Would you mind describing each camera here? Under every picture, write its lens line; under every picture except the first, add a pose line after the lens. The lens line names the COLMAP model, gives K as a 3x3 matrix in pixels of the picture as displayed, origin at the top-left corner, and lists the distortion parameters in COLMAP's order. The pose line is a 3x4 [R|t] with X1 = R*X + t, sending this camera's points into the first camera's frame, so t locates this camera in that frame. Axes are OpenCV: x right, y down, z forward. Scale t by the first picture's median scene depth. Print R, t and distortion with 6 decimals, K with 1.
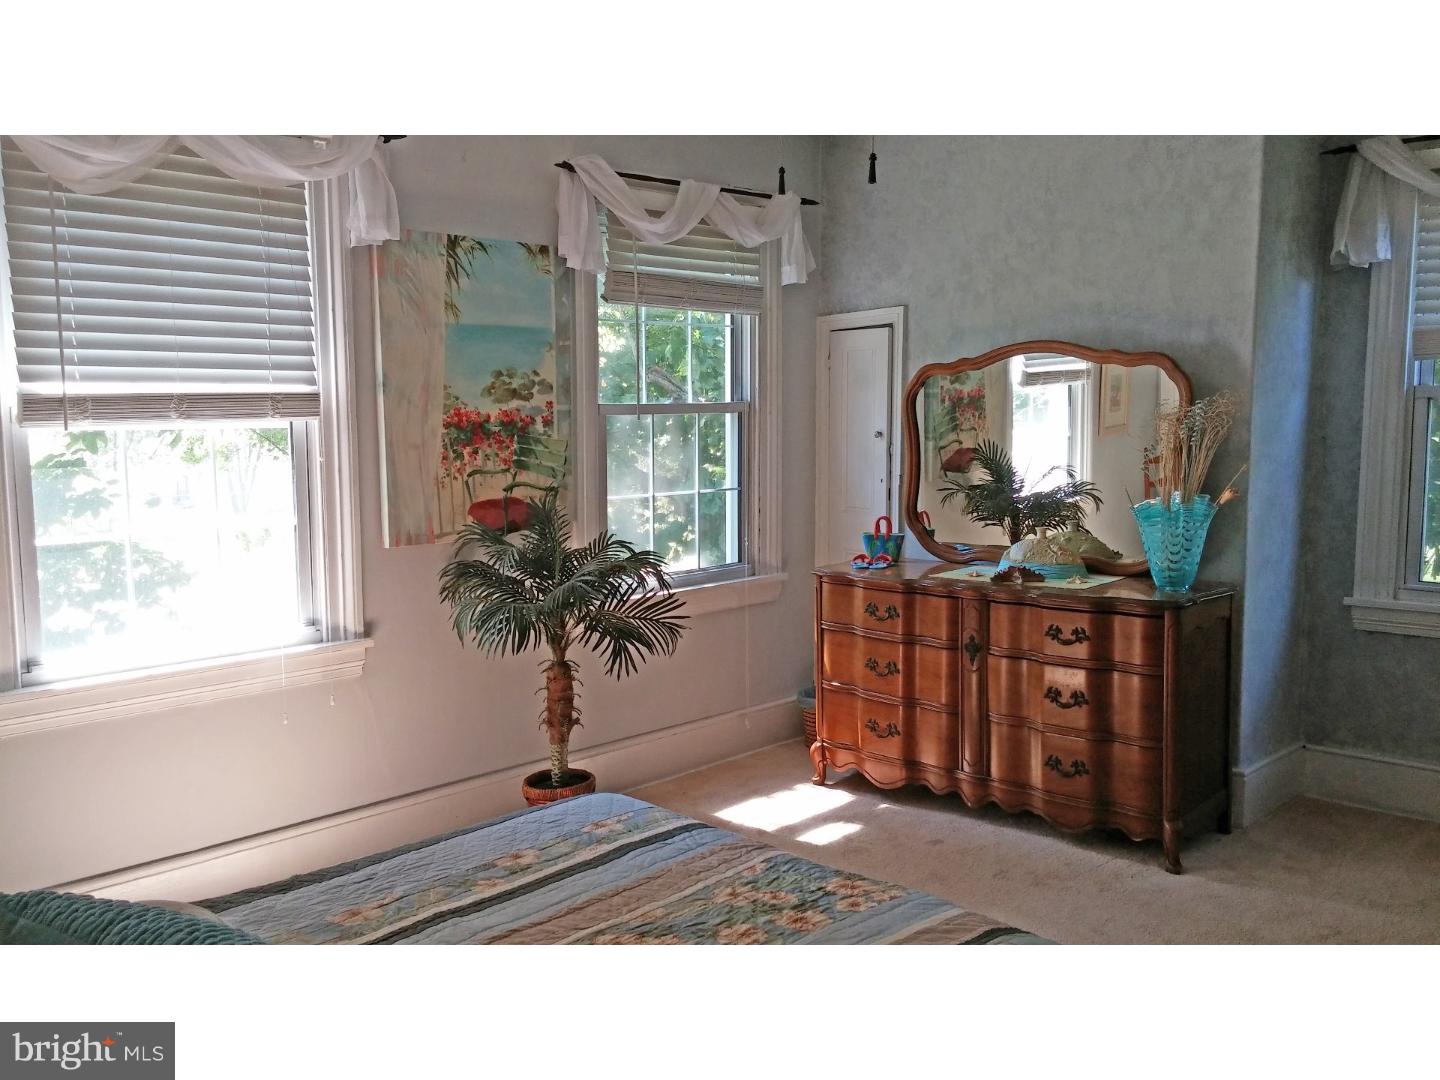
lens RADIAL K [[1242.2, 0, 722.5], [0, 1242.2, 541.3], [0, 0, 1]] dist [0.052333, -0.034471]
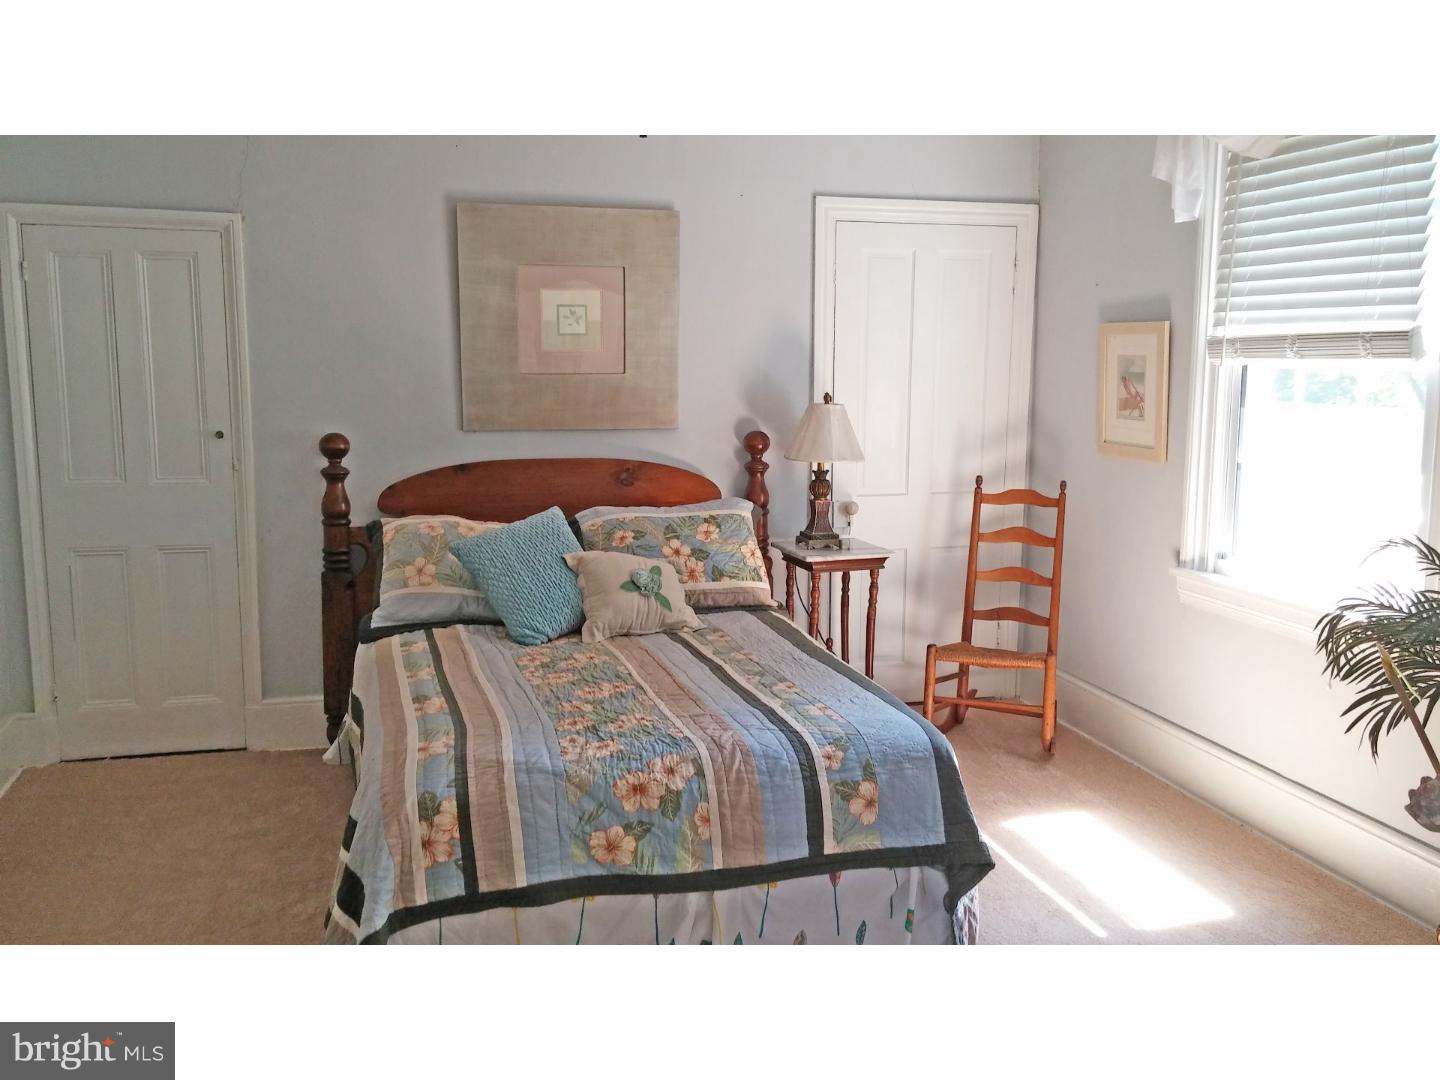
lens RADIAL K [[1242.2, 0, 722.3], [0, 1242.2, 535.1], [0, 0, 1]] dist [0.052333, -0.034471]
pose [[-0.514775, 0.135884, -0.846489, 0.939316], [-0.087975, 0.973775, 0.209817, -0.172756], [0.852800, 0.182478, -0.489320, 1.490352]]
